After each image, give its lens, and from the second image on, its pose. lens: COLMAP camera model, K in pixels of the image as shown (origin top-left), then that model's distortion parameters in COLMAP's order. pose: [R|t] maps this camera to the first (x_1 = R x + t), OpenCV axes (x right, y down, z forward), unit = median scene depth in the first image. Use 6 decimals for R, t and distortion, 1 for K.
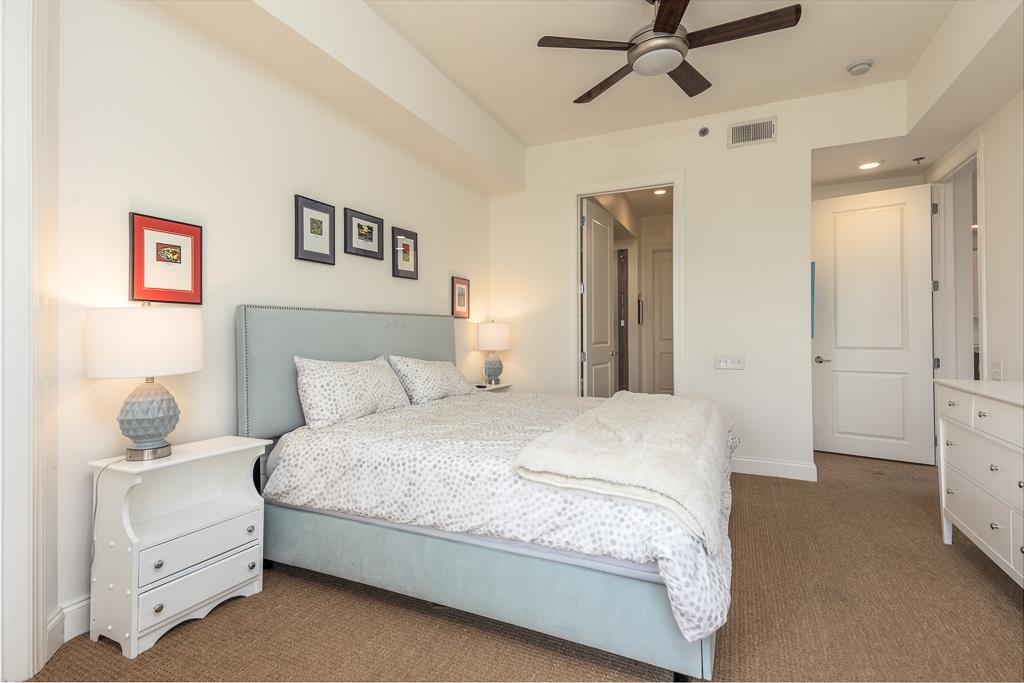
lens RADIAL K [[493.6, 0, 510.9], [0, 493.6, 336.5], [0, 0, 1]] dist [0.036896, -0.008112]
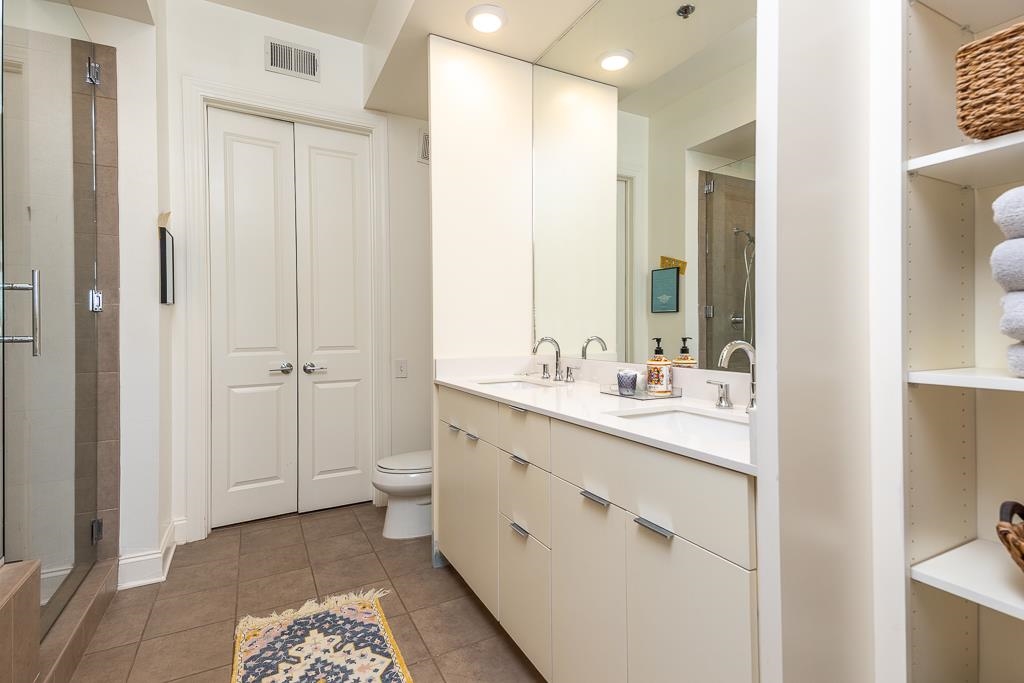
lens RADIAL K [[493.6, 0, 513.7], [0, 493.6, 336.5], [0, 0, 1]] dist [0.036896, -0.008112]
pose [[0.608878, -0.000345, 0.793264, 0.137659], [0.000113, 1.000000, 0.000348, 0.000280], [-0.793264, -0.000122, 0.608878, 0.613535]]
